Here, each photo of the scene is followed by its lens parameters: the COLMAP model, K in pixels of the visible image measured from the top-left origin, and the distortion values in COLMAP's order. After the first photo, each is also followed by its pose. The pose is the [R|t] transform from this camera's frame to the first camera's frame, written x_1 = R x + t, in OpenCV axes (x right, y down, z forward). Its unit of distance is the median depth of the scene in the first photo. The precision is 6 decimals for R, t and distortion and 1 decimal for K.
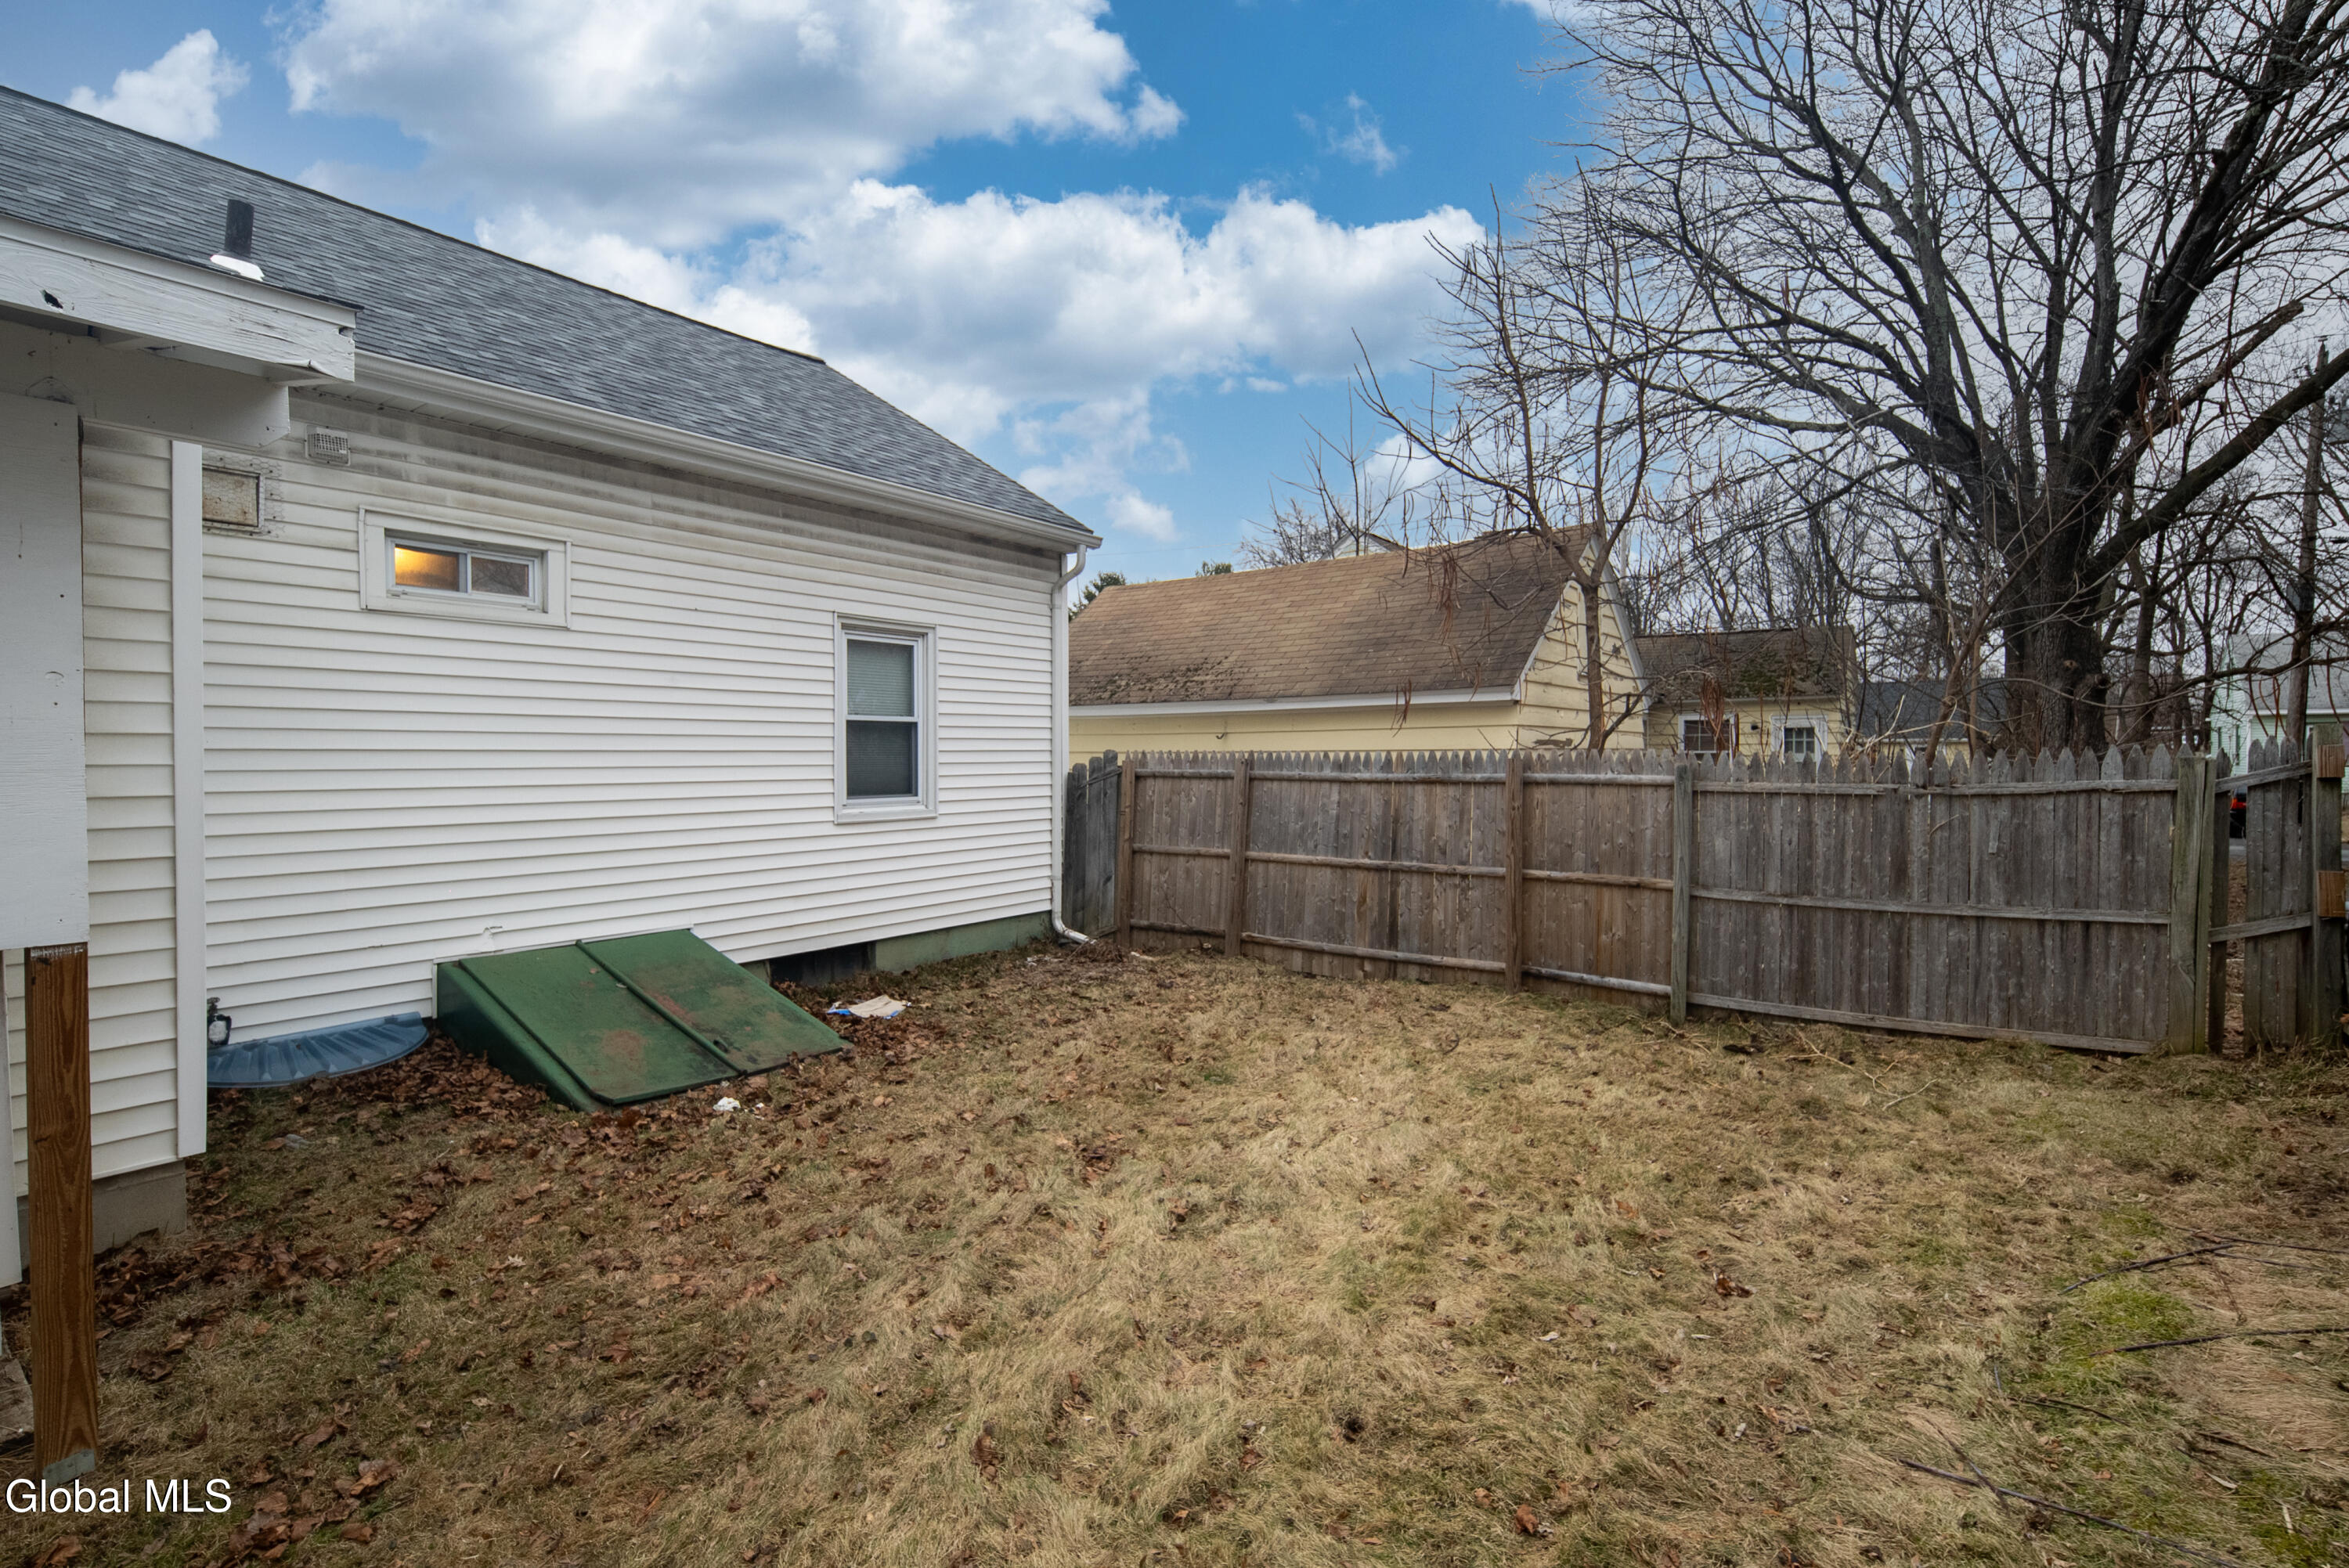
lens RADIAL K [[1054.5, 0, 1183.9], [0, 1054.5, 780.9], [0, 0, 1]] dist [-0.002677, -0.000617]
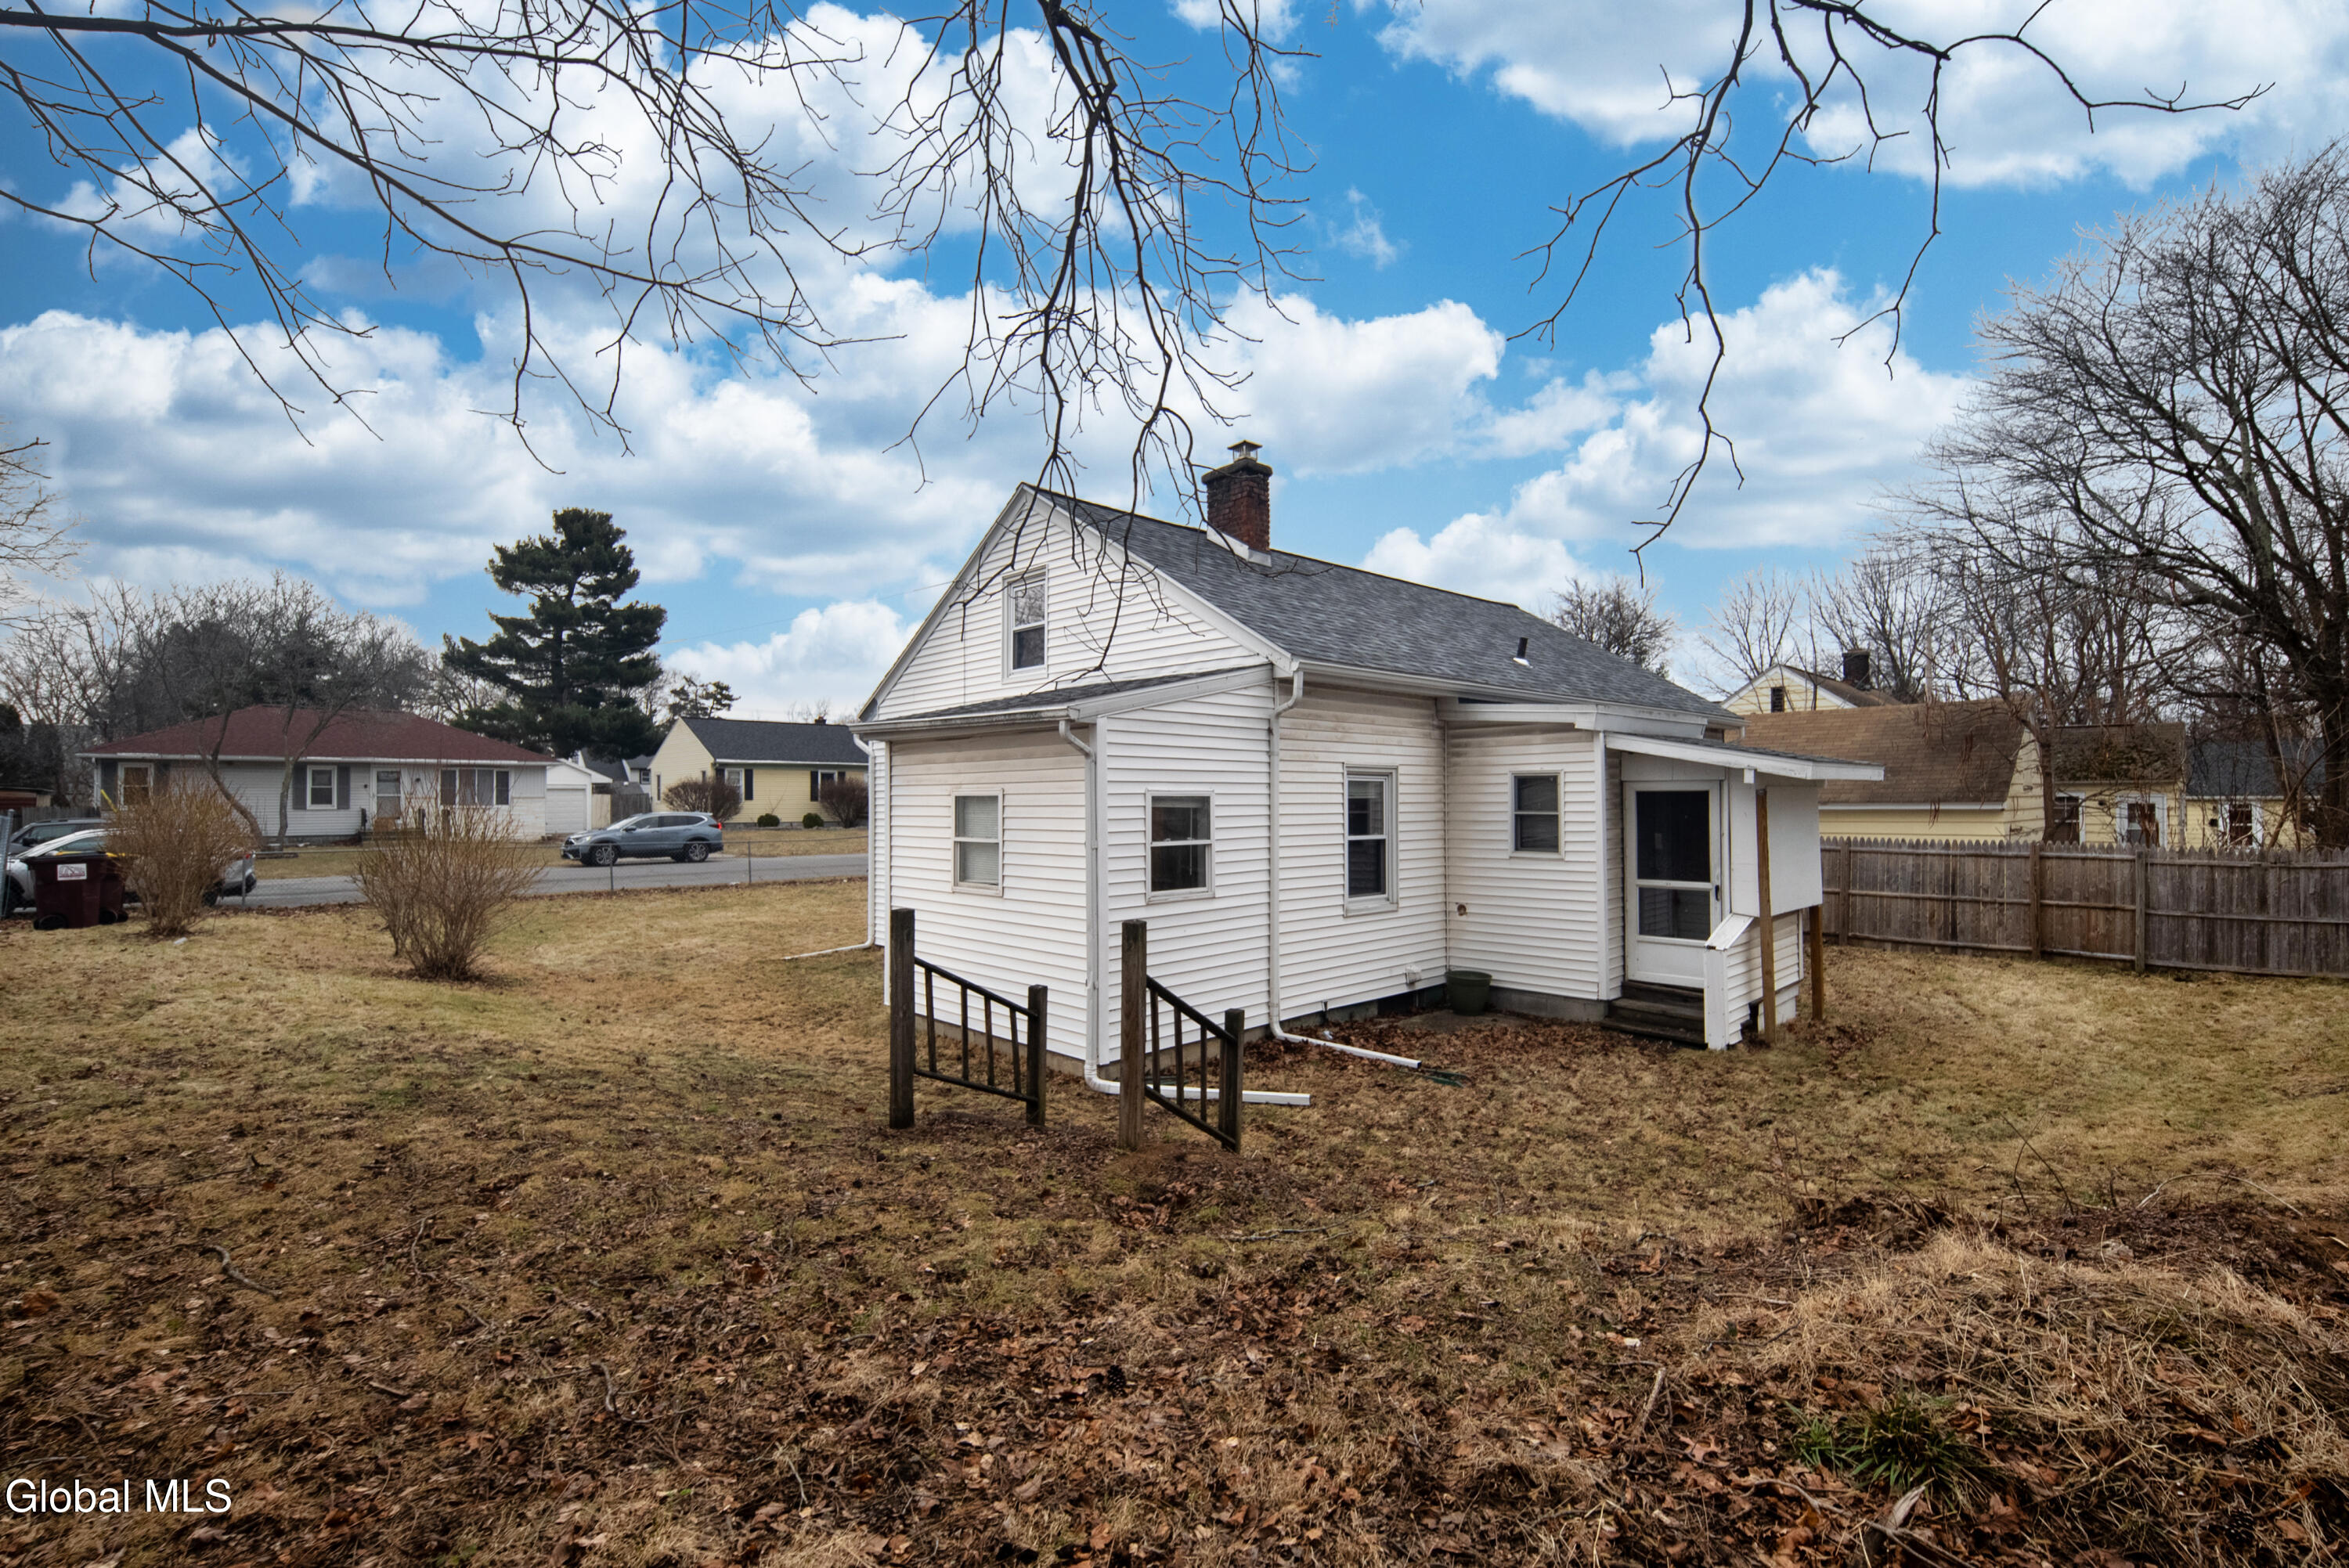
lens RADIAL K [[1054.5, 0, 1176.2], [0, 1054.5, 791.0], [0, 0, 1]] dist [-0.002677, -0.000617]
pose [[0.985095, -0.006152, -0.171902, -0.931804], [0.001690, 0.999658, -0.026094, -0.072888], [0.172003, 0.025414, 0.984768, -1.234749]]
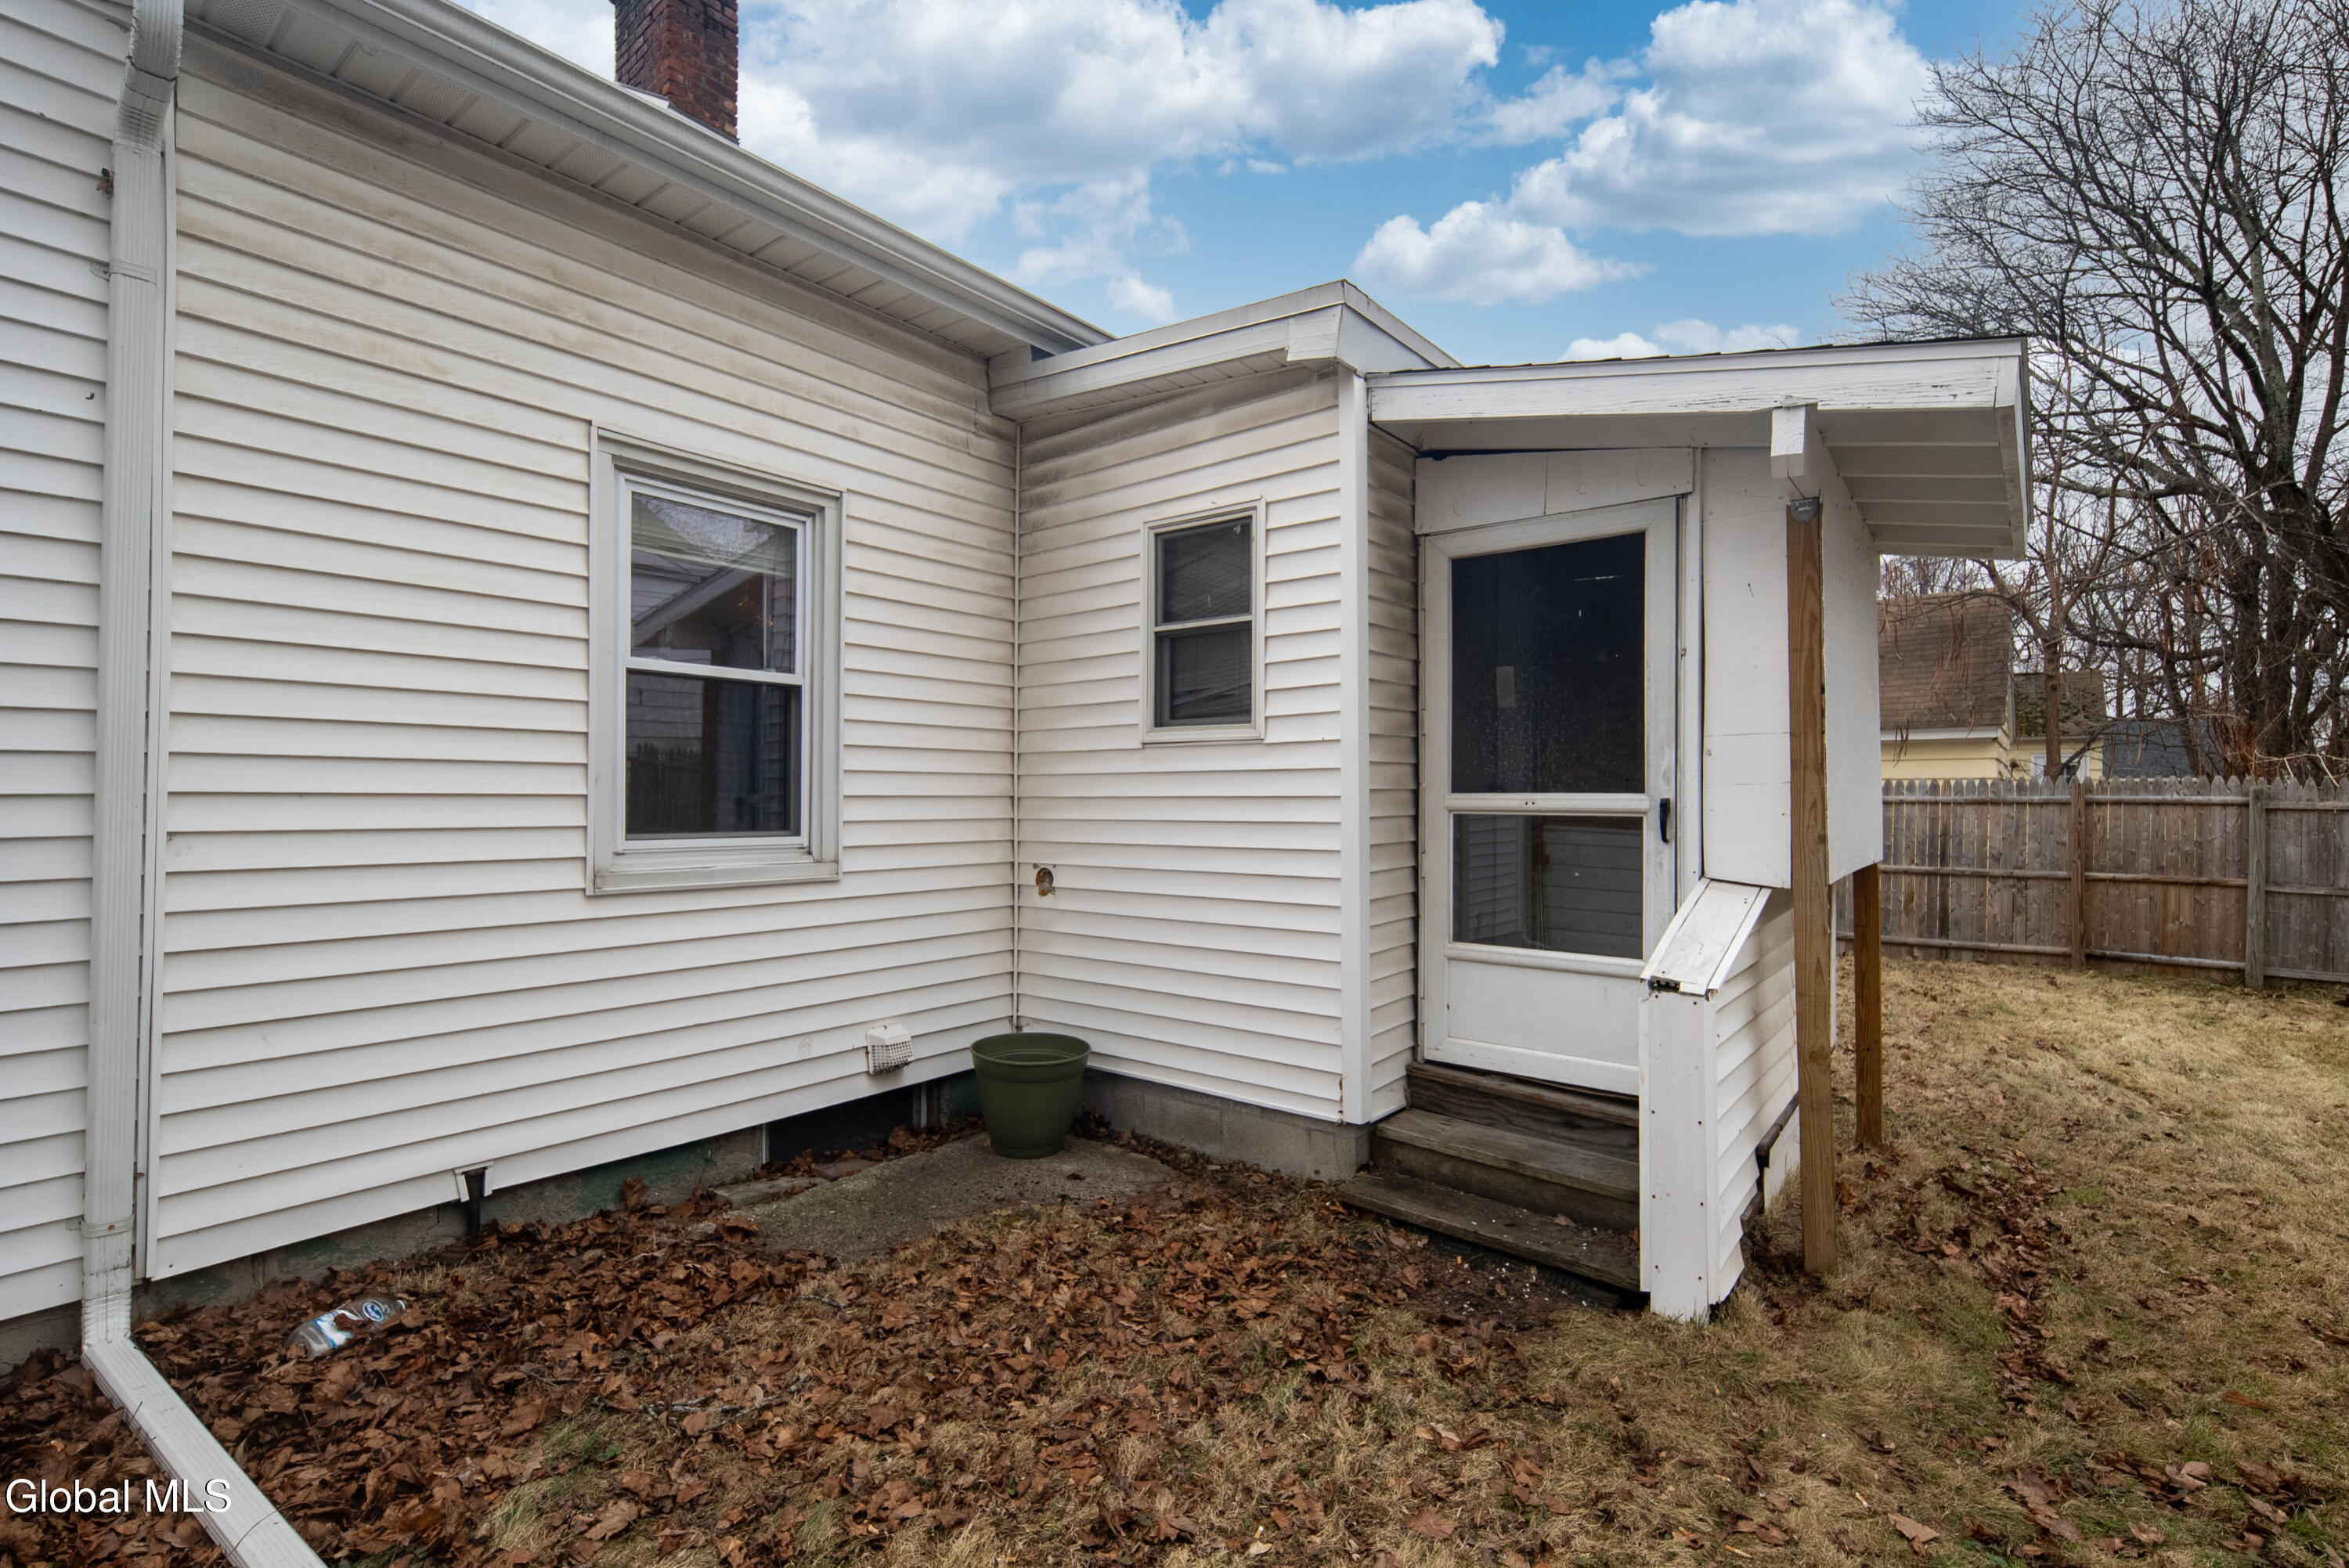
lens RADIAL K [[1054.5, 0, 1178.9], [0, 1054.5, 792.2], [0, 0, 1]] dist [-0.002677, -0.000617]
pose [[0.999223, 0.003457, -0.039255, -0.687197], [-0.004277, 0.999774, -0.020840, 0.019048], [0.039174, 0.020992, 0.999012, -0.286815]]
